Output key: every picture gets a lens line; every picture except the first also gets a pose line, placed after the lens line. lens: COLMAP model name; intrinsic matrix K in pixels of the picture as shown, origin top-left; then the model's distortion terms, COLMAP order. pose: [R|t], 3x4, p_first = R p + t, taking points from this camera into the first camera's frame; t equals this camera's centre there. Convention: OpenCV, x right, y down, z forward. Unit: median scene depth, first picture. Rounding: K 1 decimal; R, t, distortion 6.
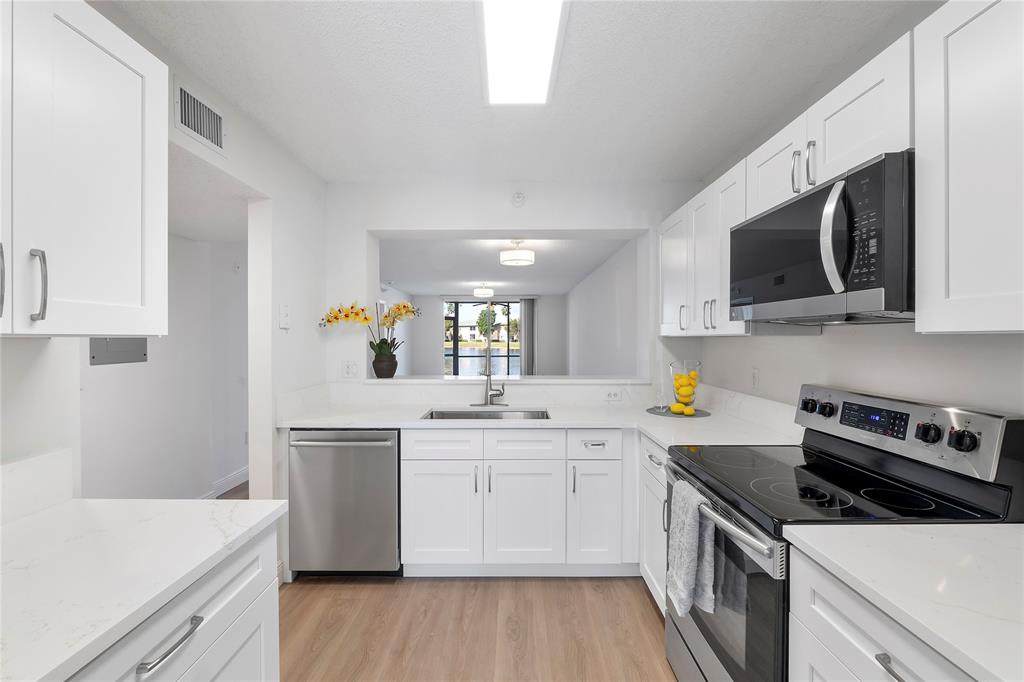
lens RADIAL K [[445.5, 0, 512.0], [0, 445.5, 341.0], [0, 0, 1]] dist [0.000343, -0.000015]
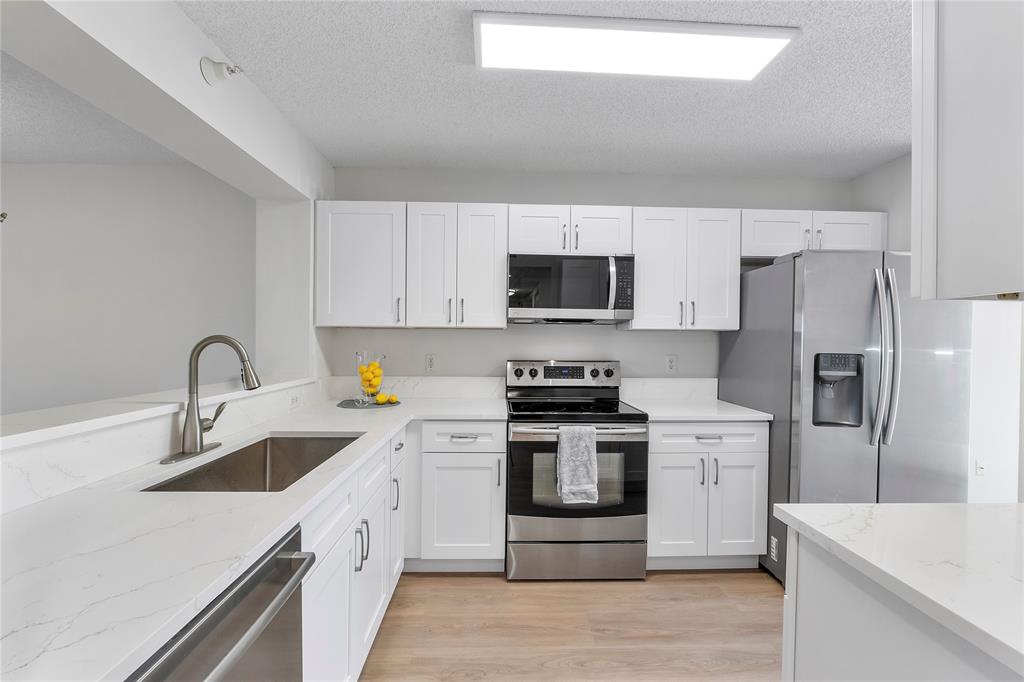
lens RADIAL K [[443.2, 0, 512.0], [0, 443.2, 341.0], [0, 0, 1]] dist [-0.000317, -0.000008]
pose [[-0.039547, -0.006003, 0.999200, -0.944399], [0.002457, 0.999978, 0.006105, 0.019486], [-0.999215, 0.002697, -0.039531, 1.081869]]
